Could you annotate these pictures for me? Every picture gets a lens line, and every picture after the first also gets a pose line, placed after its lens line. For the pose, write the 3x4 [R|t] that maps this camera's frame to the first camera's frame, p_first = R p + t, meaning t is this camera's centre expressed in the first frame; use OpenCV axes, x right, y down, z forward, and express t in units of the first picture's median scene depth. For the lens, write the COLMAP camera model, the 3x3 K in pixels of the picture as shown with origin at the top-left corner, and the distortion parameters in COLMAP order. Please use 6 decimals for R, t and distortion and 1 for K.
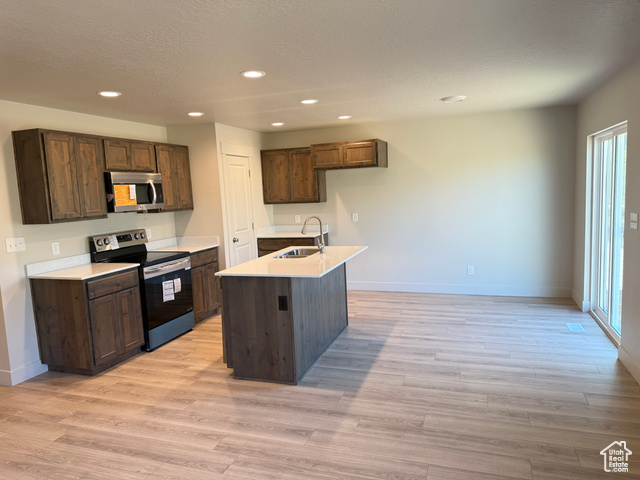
lens RADIAL K [[449.0, 0, 320.0], [0, 449.0, 242.8], [0, 0, 1]] dist [0.081119, -0.108715]
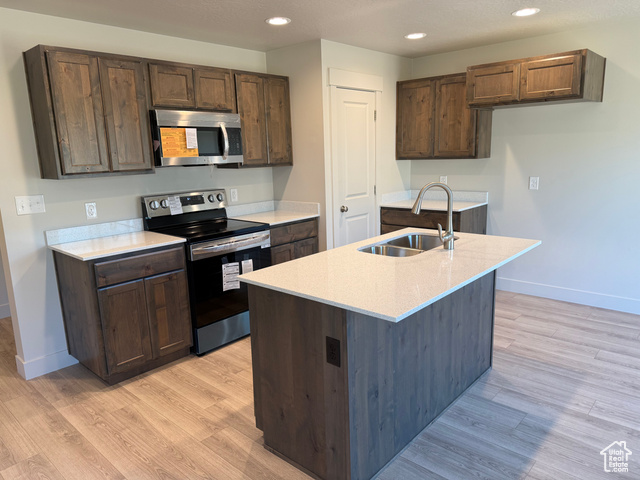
lens RADIAL K [[449.0, 0, 320.0], [0, 449.0, 242.8], [0, 0, 1]] dist [0.081119, -0.108715]
pose [[0.921954, 0.095389, -0.375369, 0.069826], [-0.057467, 0.992160, 0.110981, -0.039021], [0.383012, -0.080747, 0.920207, 0.401772]]
